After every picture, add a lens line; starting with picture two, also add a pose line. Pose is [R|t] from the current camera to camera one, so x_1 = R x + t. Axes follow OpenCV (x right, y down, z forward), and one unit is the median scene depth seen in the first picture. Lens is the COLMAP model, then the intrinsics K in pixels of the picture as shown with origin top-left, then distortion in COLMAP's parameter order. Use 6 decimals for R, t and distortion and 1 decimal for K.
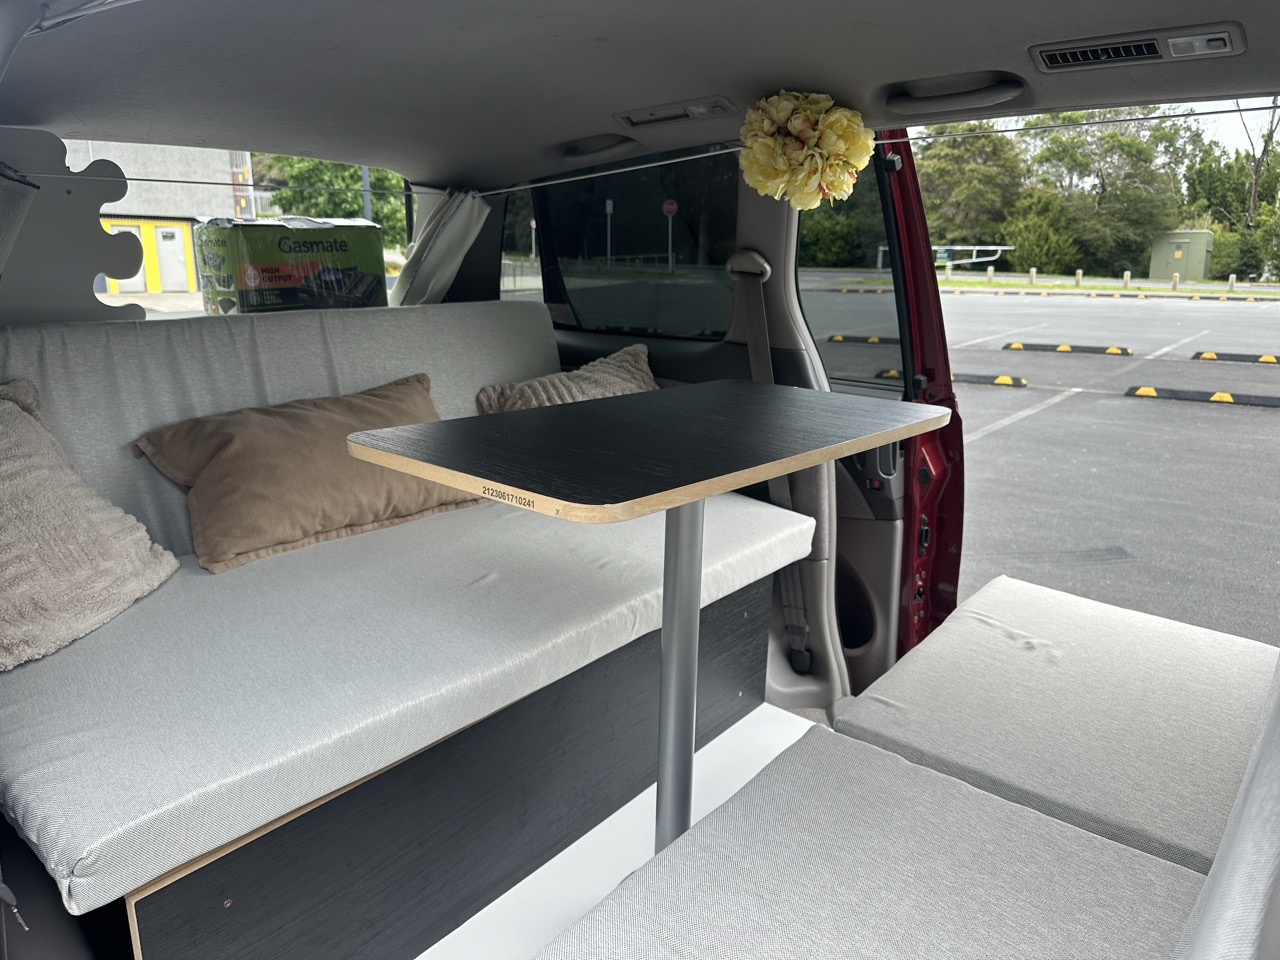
lens RADIAL K [[904.7, 0, 642.1], [0, 904.7, 503.8], [0, 0, 1]] dist [0.037788, -0.046547]
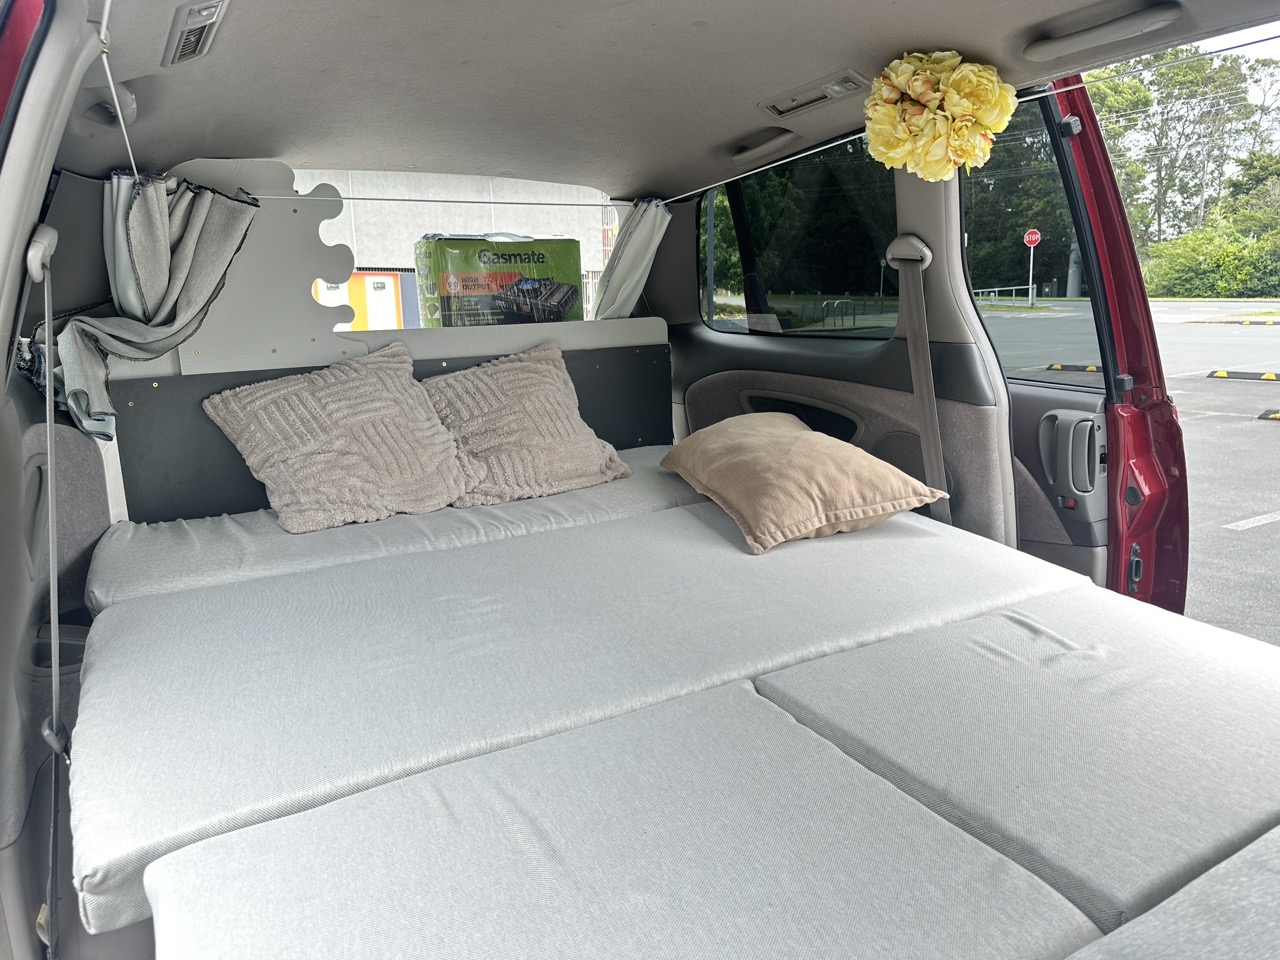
lens RADIAL K [[904.7, 0, 633.1], [0, 904.7, 486.2], [0, 0, 1]] dist [0.037788, -0.046547]
pose [[0.929241, 0.048136, -0.366325, 0.245681], [-0.070568, 0.996347, -0.048085, 0.043228], [0.362673, 0.070533, 0.929244, 0.071873]]
